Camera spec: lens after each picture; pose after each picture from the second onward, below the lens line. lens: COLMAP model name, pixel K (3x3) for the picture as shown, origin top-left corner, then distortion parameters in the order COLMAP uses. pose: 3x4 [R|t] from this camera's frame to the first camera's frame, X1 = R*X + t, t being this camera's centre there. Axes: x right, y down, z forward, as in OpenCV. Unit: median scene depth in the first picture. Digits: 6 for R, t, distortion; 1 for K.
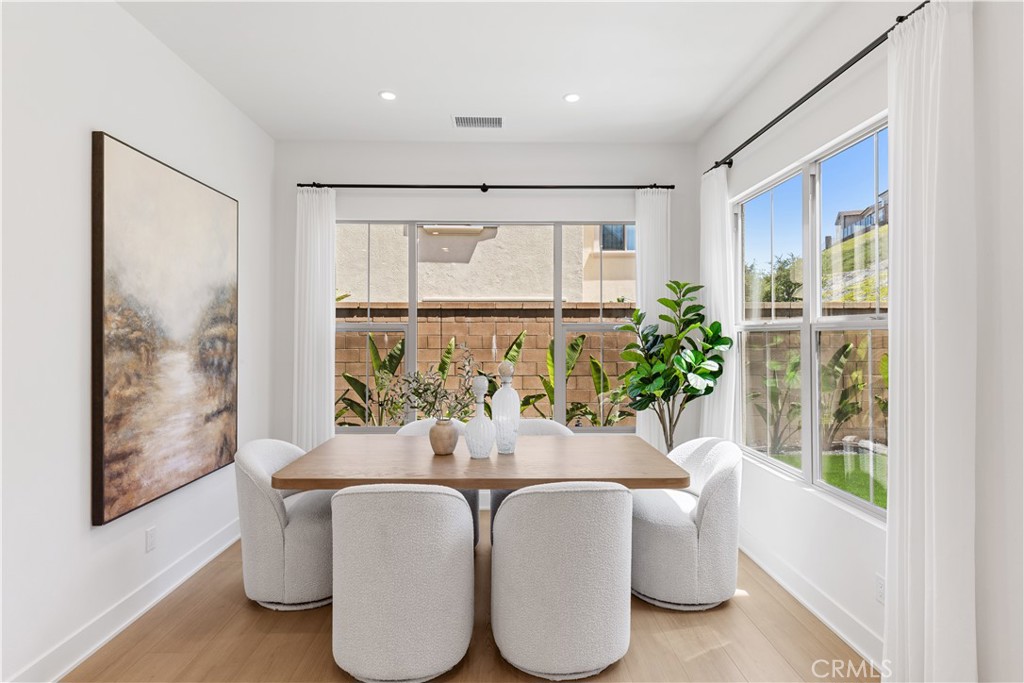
lens RADIAL K [[510.3, 0, 505.2], [0, 510.3, 335.5], [0, 0, 1]] dist [0.004251, -0.000001]
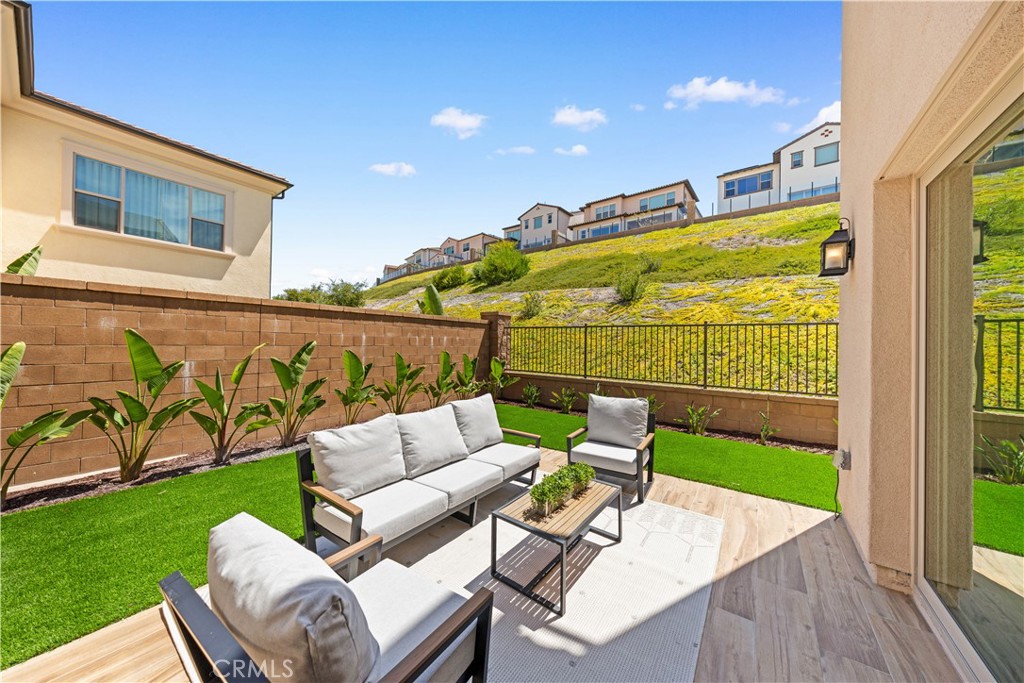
lens RADIAL K [[339.6, 0, 506.4], [0, 339.6, 341.7], [0, 0, 1]] dist [0.011784, -0.003515]
pose [[0.615696, 0.016382, 0.787814, 0.234213], [-0.019860, 0.999789, -0.005269, 0.008301], [-0.787734, -0.012402, 0.615891, 0.162472]]
